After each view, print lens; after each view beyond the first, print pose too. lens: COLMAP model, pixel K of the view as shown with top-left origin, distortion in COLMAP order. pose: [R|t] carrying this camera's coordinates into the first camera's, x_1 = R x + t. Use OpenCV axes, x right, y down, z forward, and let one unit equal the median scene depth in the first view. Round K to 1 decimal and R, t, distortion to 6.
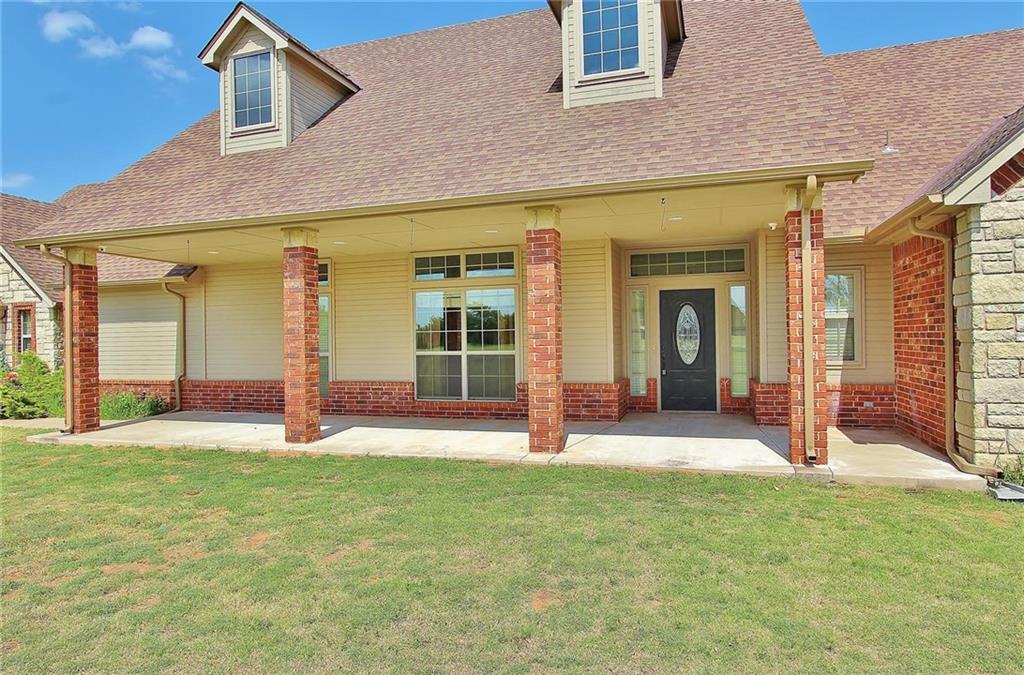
lens RADIAL K [[625.6, 0, 503.6], [0, 625.6, 339.3], [0, 0, 1]] dist [-0.014312, 0.002153]
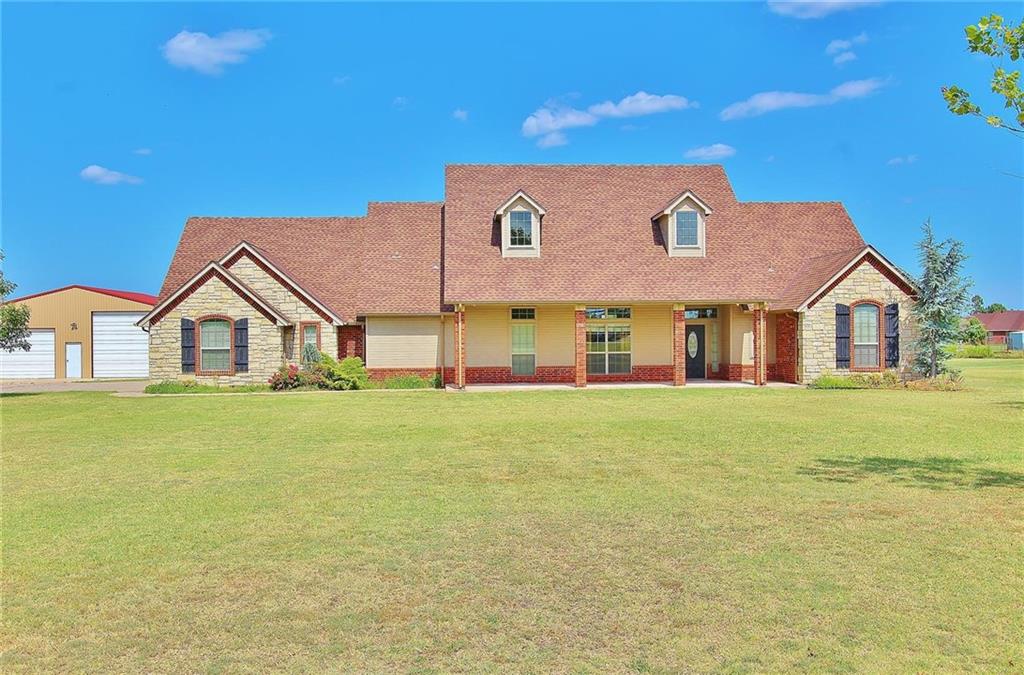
lens RADIAL K [[897.9, 0, 518.4], [0, 897.9, 337.2], [0, 0, 1]] dist [0.006423, 0.009065]
pose [[0.932076, 0.009443, 0.362139, -1.574257], [-0.007672, 0.999951, -0.006328, -0.010947], [-0.362181, 0.003120, 0.932103, -1.923490]]
